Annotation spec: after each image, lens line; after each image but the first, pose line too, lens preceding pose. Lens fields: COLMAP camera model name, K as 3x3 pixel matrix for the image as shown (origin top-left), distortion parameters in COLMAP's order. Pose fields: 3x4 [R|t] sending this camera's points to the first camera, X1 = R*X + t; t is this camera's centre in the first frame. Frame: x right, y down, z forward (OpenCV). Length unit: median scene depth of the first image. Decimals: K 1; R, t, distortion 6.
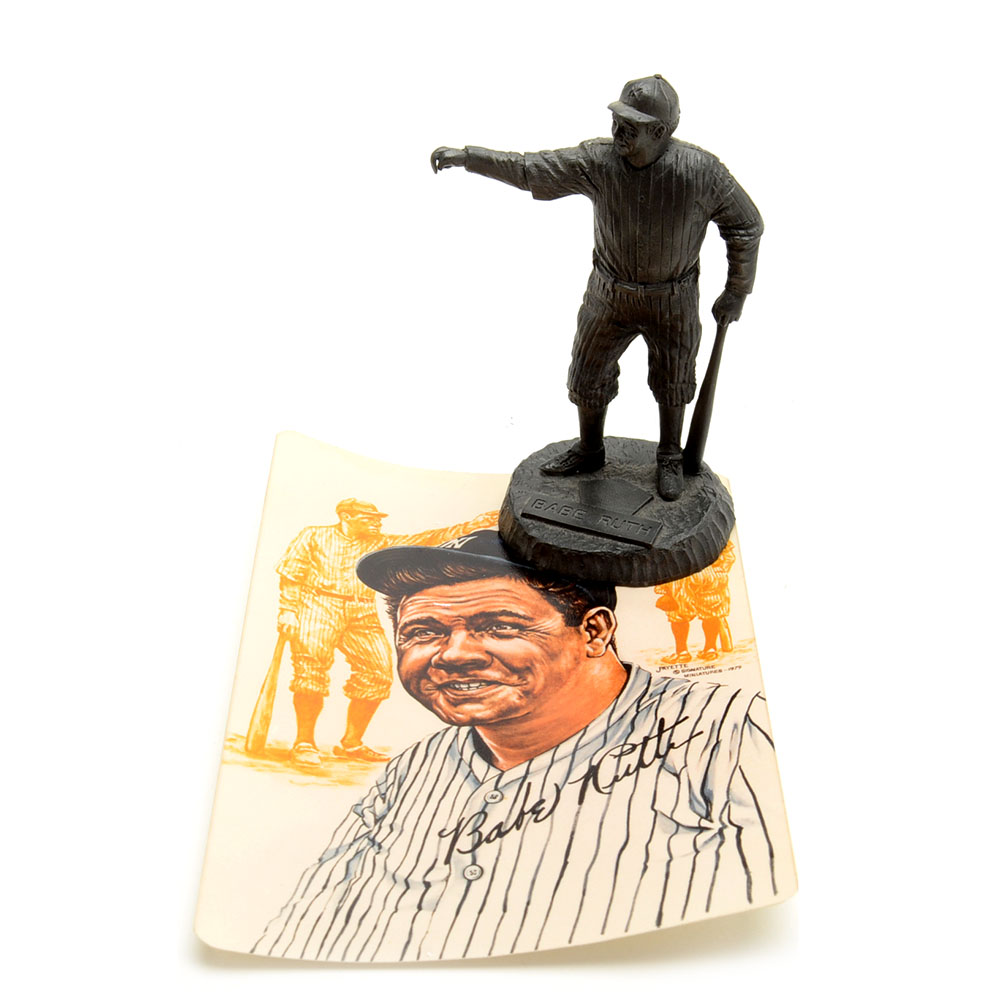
lens RADIAL K [[2081.4, 0, 500.0], [0, 2081.4, 500.0], [0, 0, 1]] dist [-0.046395, -0.183553]
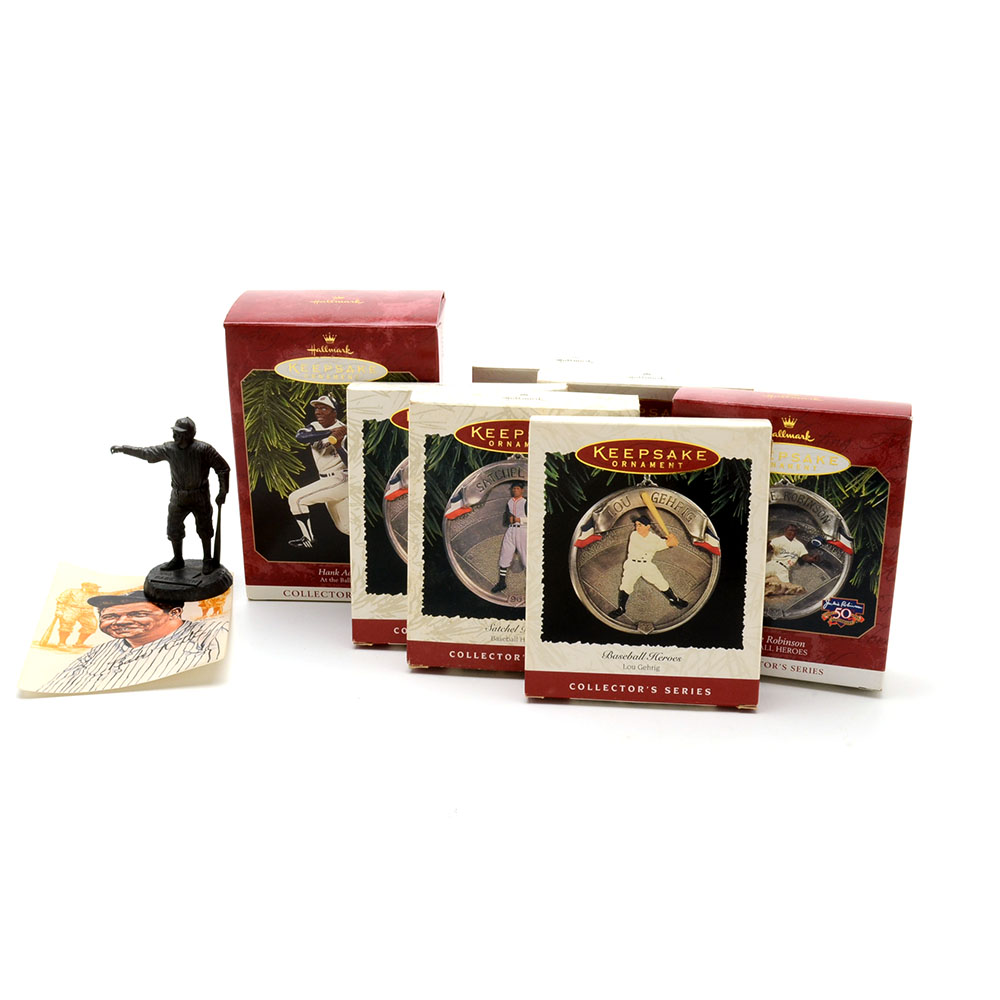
lens RADIAL K [[1314.3, 0, 500.0], [0, 1314.3, 500.0], [0, 0, 1]] dist [-0.078957, 0.001265]
pose [[0.985444, -0.043433, 0.164360, 0.193784], [0.084935, 0.963286, -0.254689, 0.397855], [-0.147263, 0.264941, 0.952953, -0.754694]]
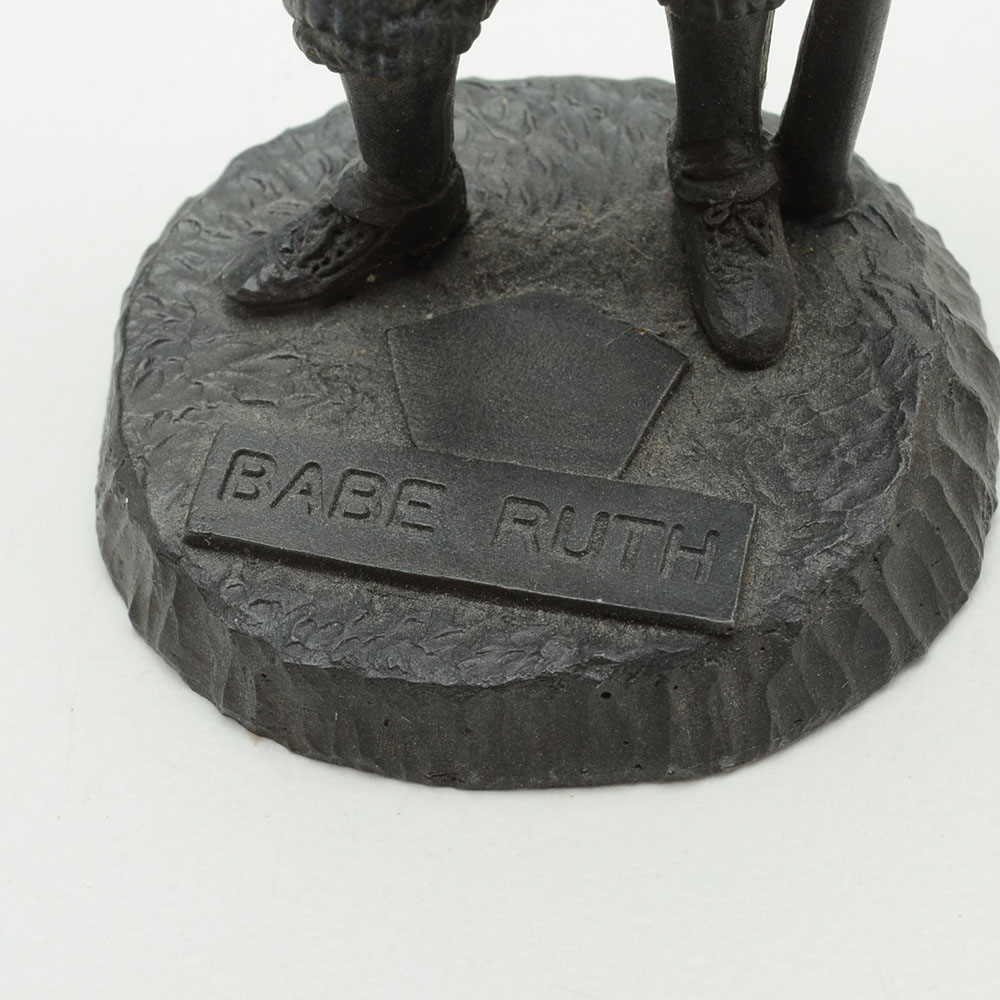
lens RADIAL K [[3180.4, 0, 500.0], [0, 3180.4, 500.0], [0, 0, 1]] dist [0.049138, 0.424358]
pose [[0.982741, -0.169437, 0.074243, 0.020968], [0.138540, 0.940065, 0.311583, -0.116712], [-0.122587, -0.295919, 0.947314, 0.674805]]
